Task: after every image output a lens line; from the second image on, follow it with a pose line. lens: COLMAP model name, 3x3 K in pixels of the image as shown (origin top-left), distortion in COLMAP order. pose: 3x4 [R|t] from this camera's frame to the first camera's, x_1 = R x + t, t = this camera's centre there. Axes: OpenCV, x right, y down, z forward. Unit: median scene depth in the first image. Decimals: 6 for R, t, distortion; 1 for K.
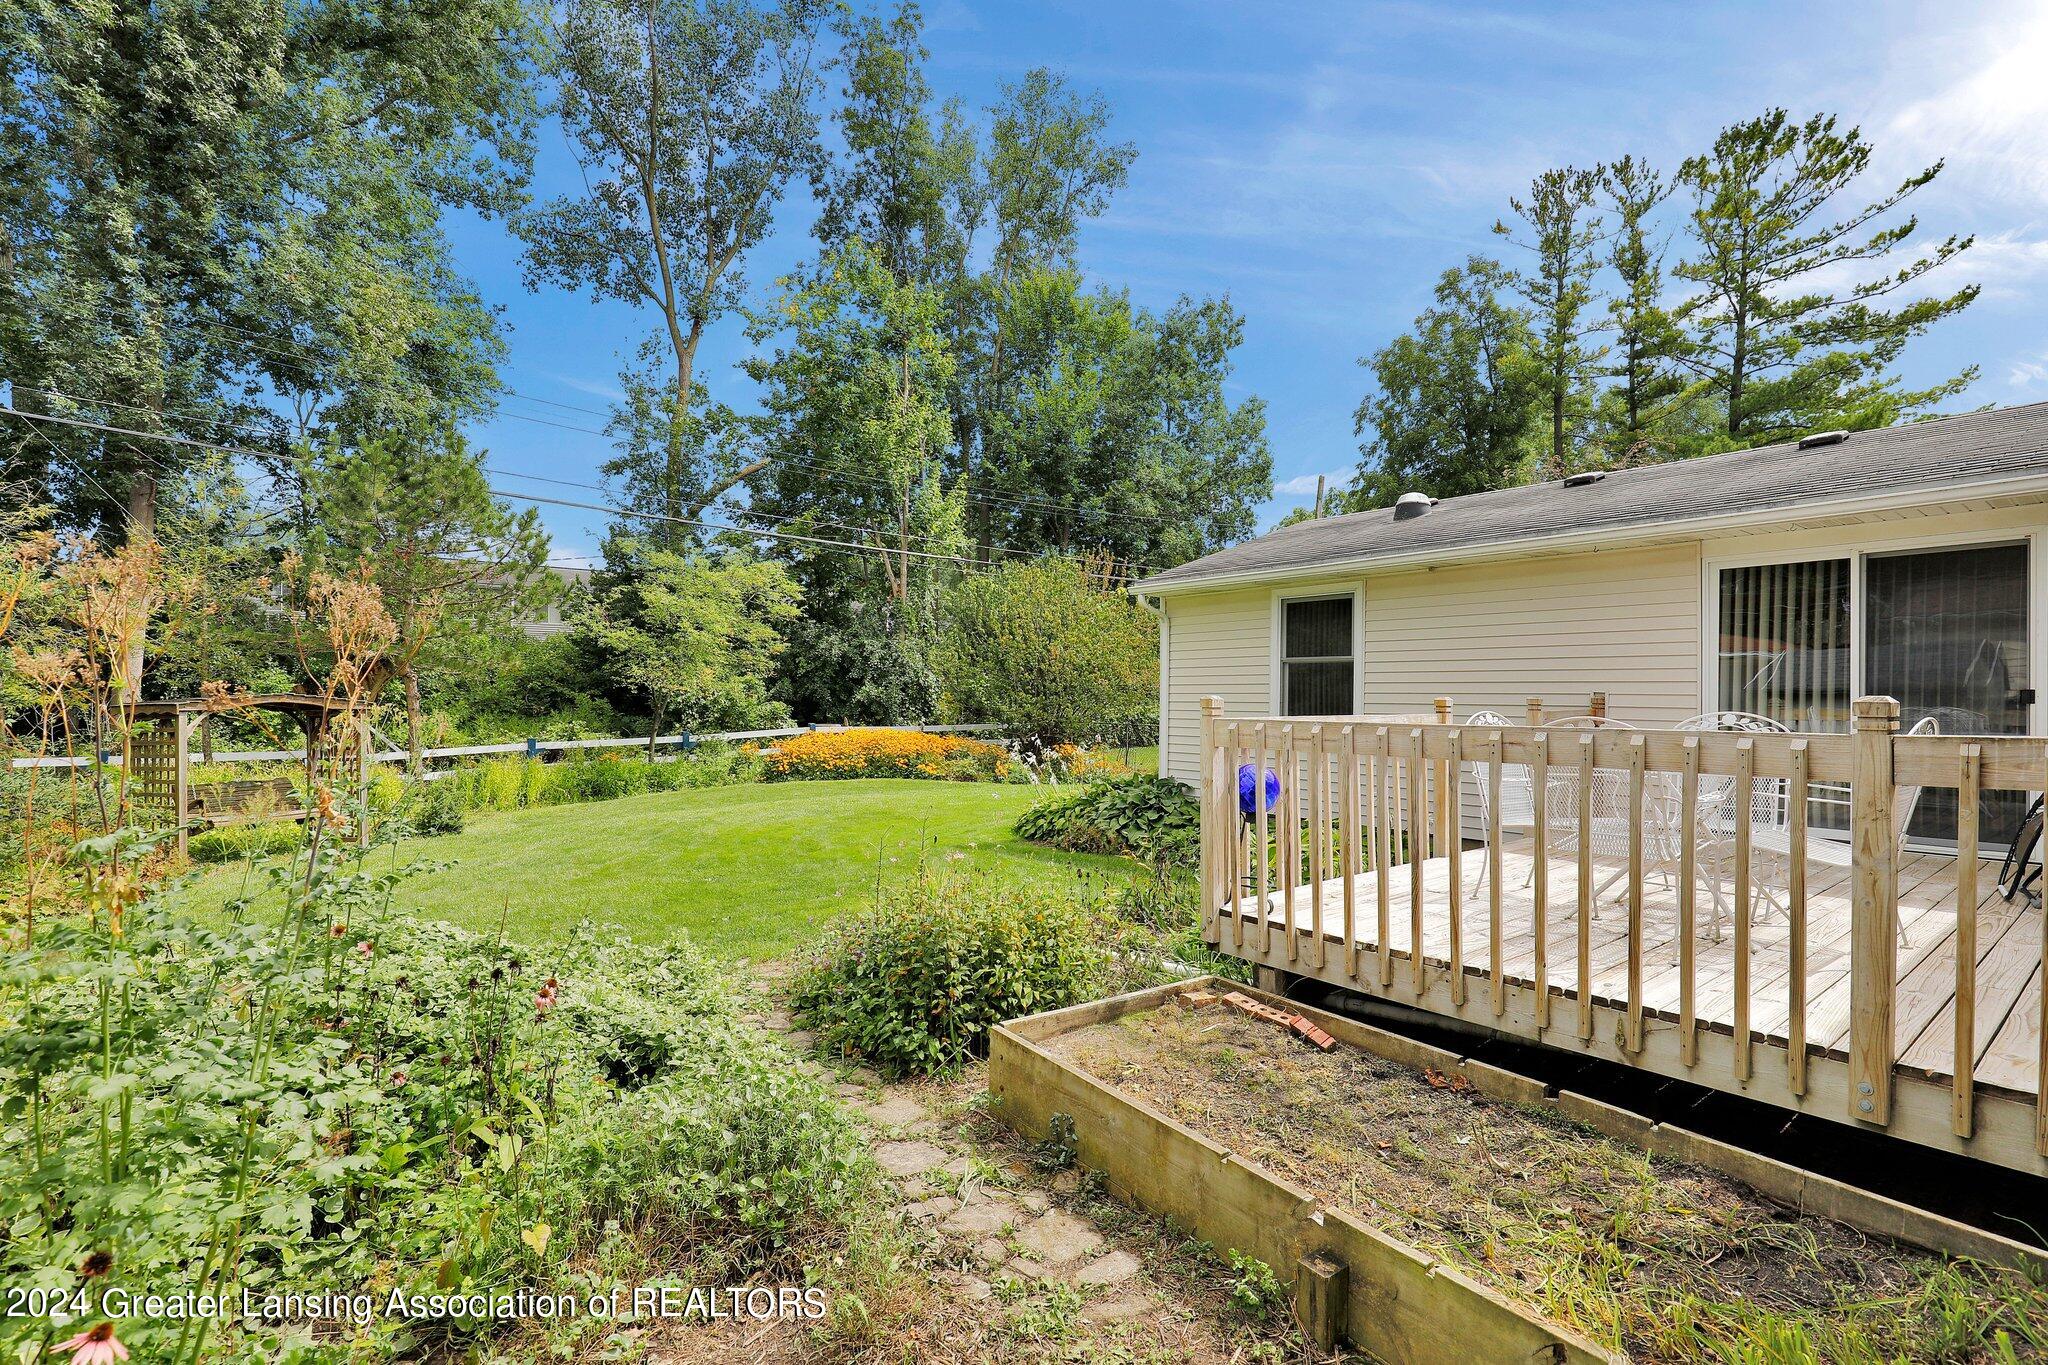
lens RADIAL K [[945.5, 0, 1033.6], [0, 945.5, 695.6], [0, 0, 1]] dist [0.003105, 0.000421]
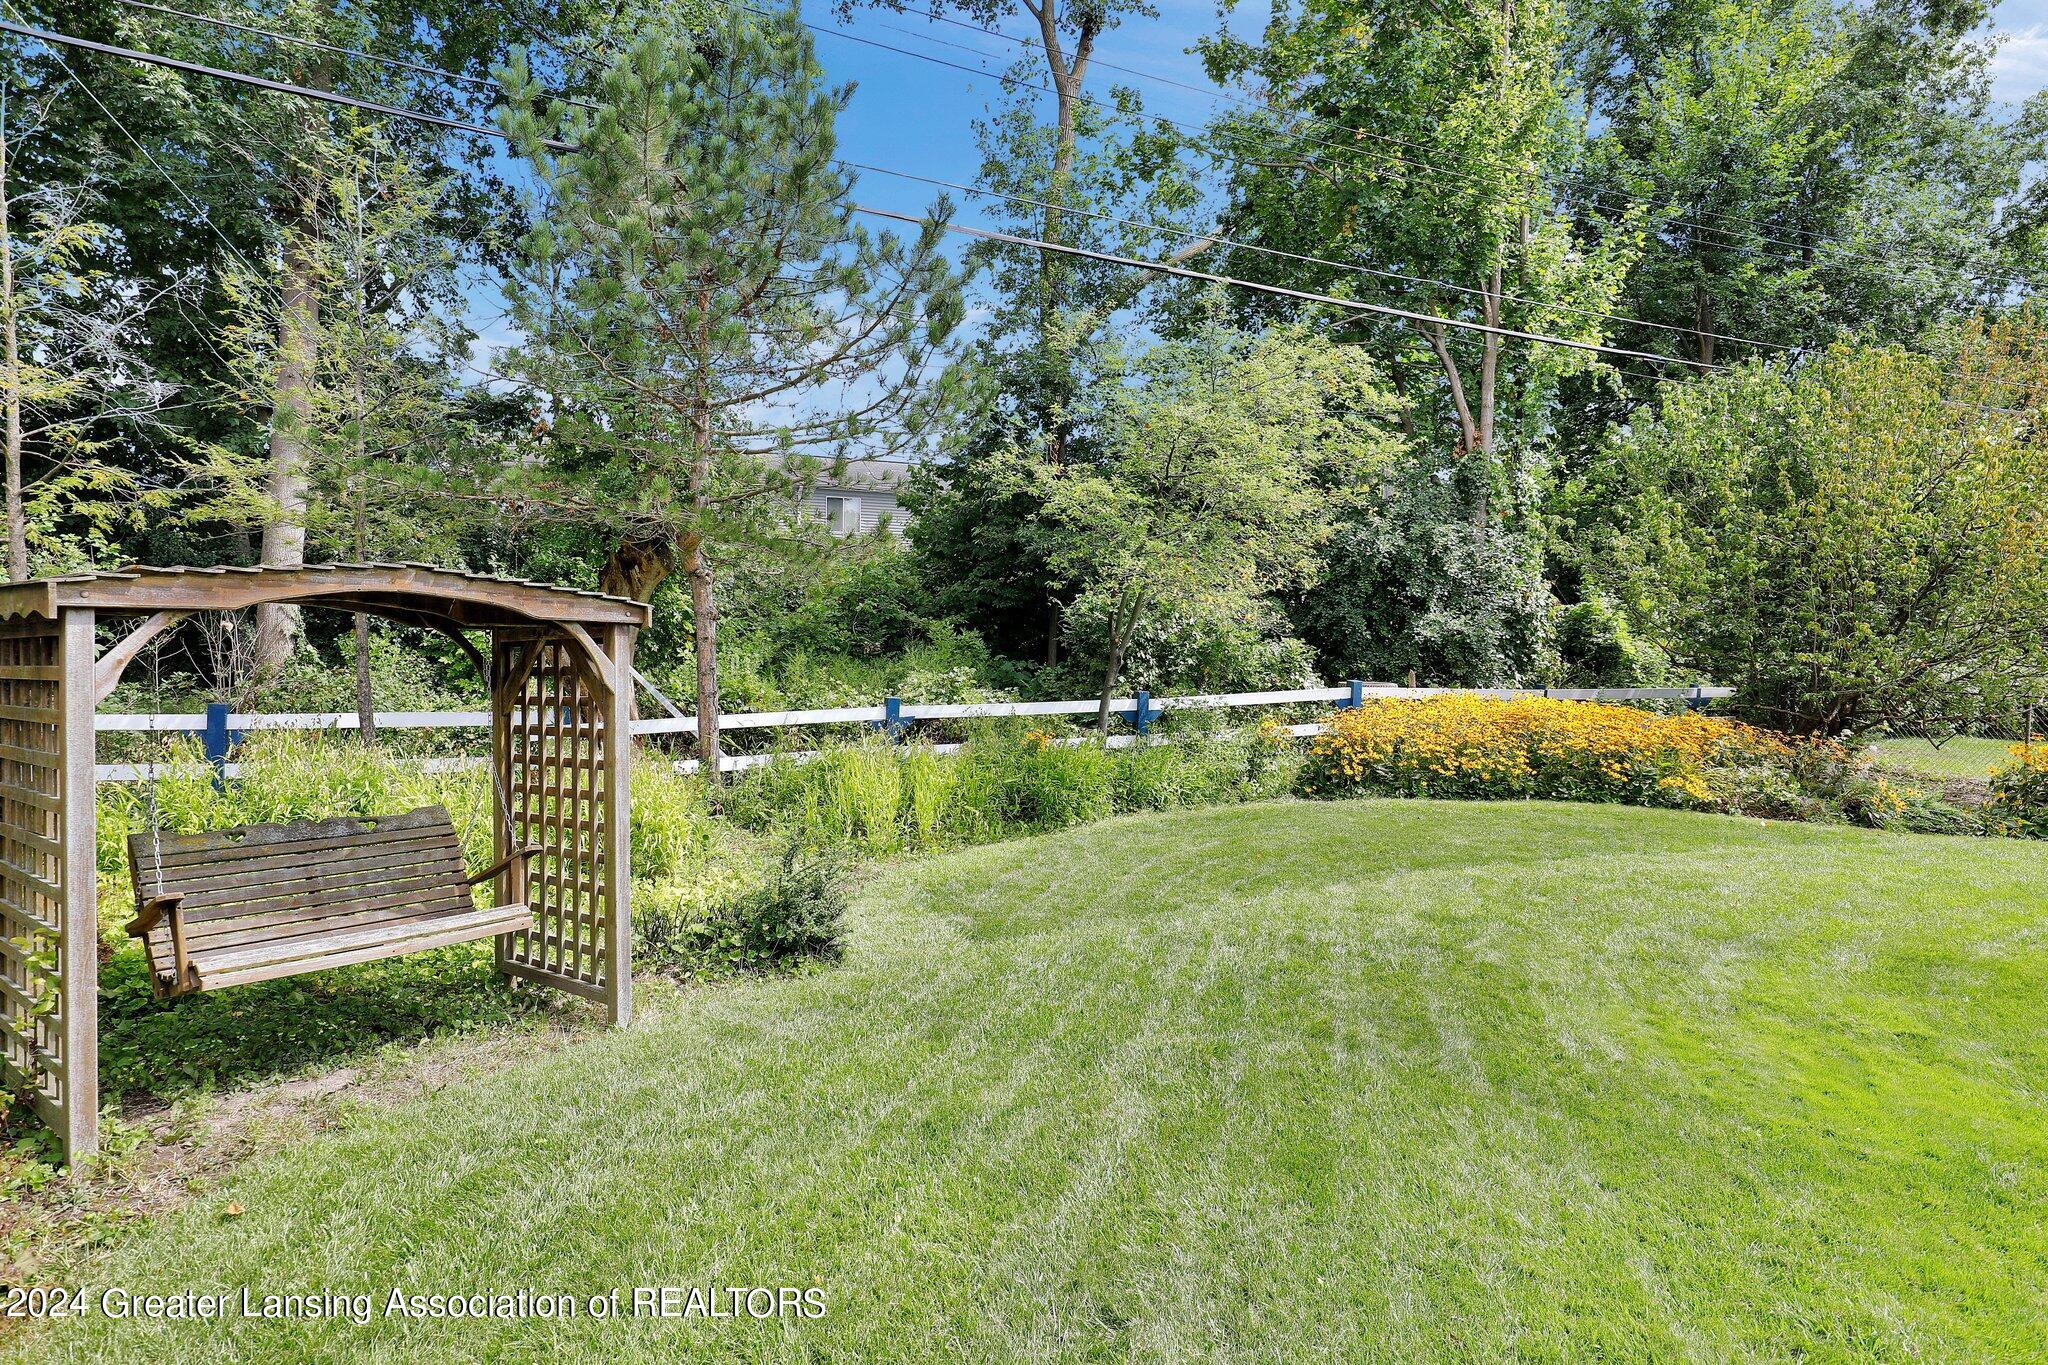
lens RADIAL K [[1137.2, 0, 1020.5], [0, 1137.2, 672.8], [0, 0, 1]] dist [0.003357, 0.000269]
pose [[0.960641, 0.021051, -0.276993, -0.250365], [-0.013675, 0.999499, 0.028536, 0.010092], [0.277455, -0.023625, 0.960448, 0.354811]]
